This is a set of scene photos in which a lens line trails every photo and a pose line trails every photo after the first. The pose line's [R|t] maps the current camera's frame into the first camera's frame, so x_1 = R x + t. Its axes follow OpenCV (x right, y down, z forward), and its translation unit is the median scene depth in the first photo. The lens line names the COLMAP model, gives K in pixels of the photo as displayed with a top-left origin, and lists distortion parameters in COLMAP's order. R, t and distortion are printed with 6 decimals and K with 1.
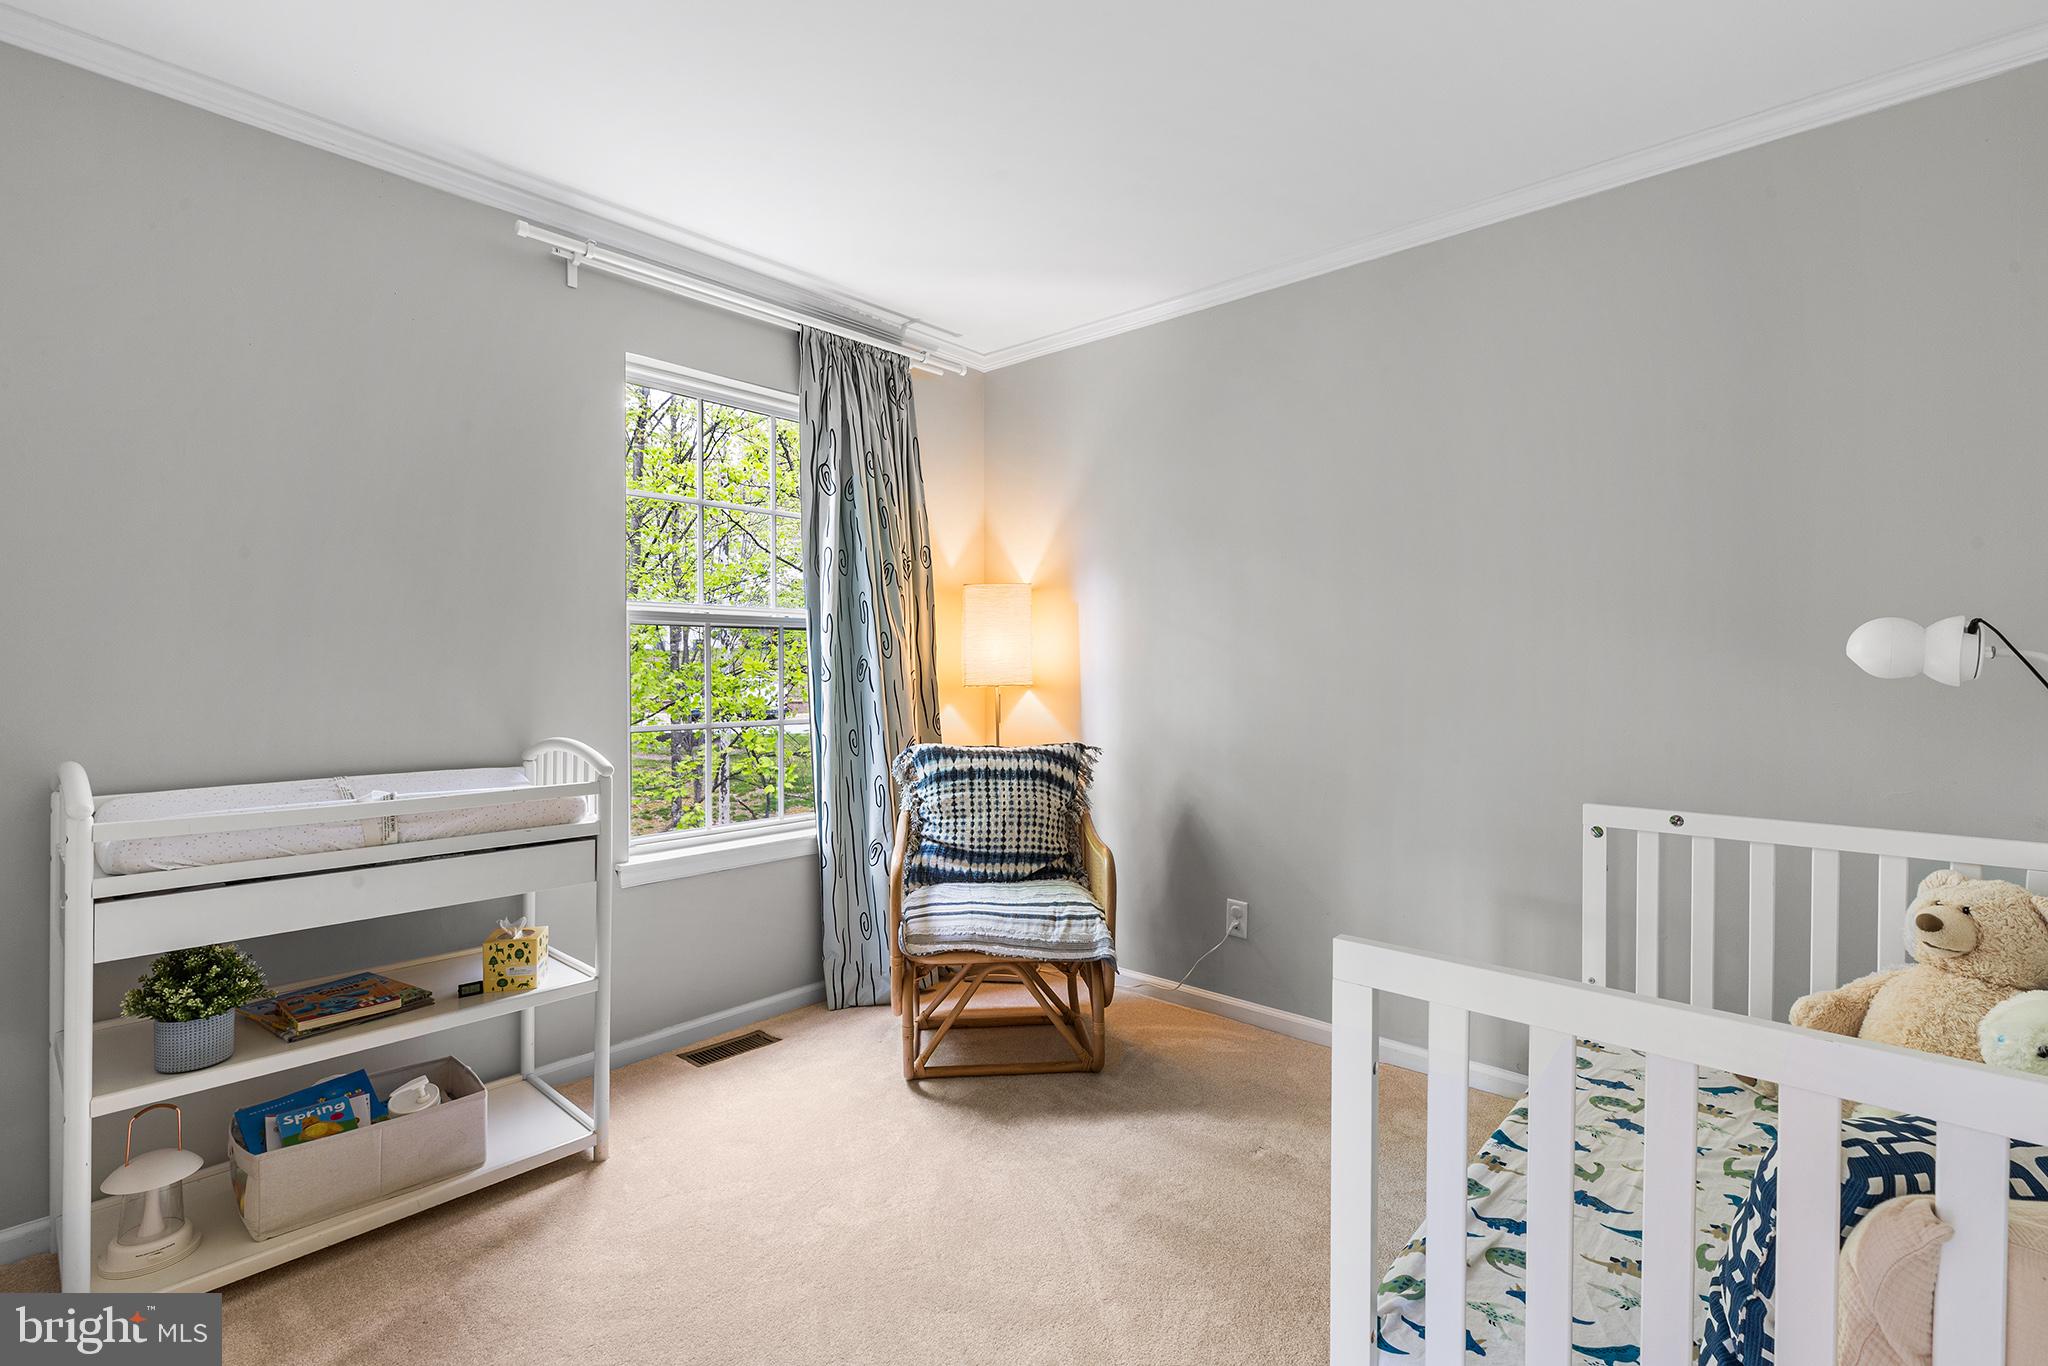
lens RADIAL K [[932.5, 0, 1025.2], [0, 932.5, 671.5], [0, 0, 1]] dist [0.003744, 0.000235]
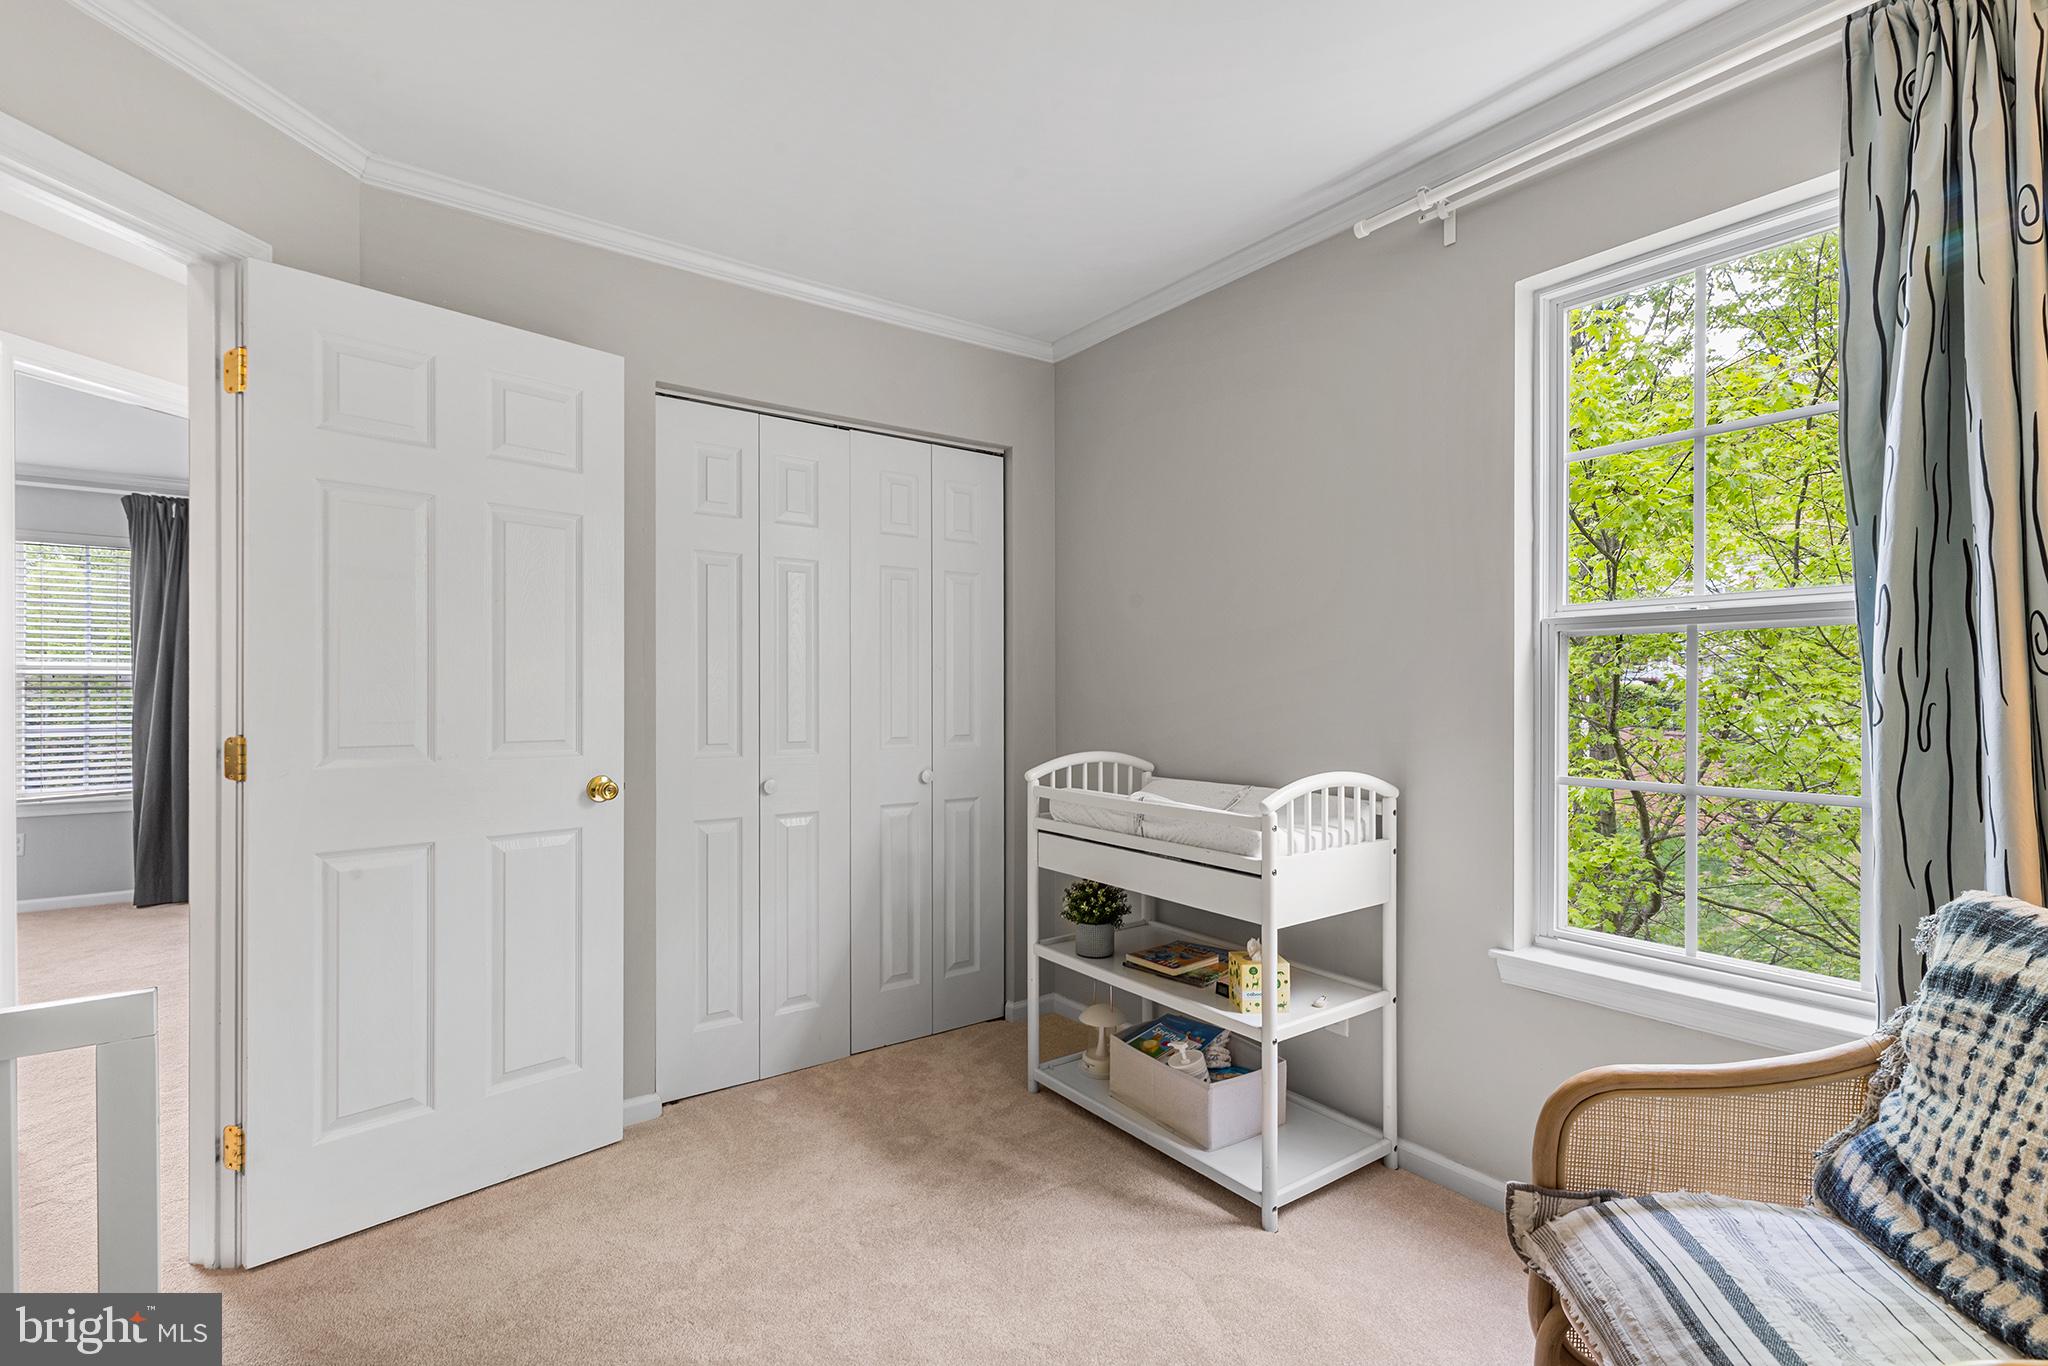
lens RADIAL K [[942.0, 0, 1024.0], [0, 942.0, 683.0], [0, 0, 1]] dist [0.001076, 0.000009]
pose [[-0.206545, -0.006481, -0.978416, 0.474019], [-0.000327, 0.999978, -0.006555, -0.010237], [0.978437, -0.001034, -0.206543, 0.885136]]
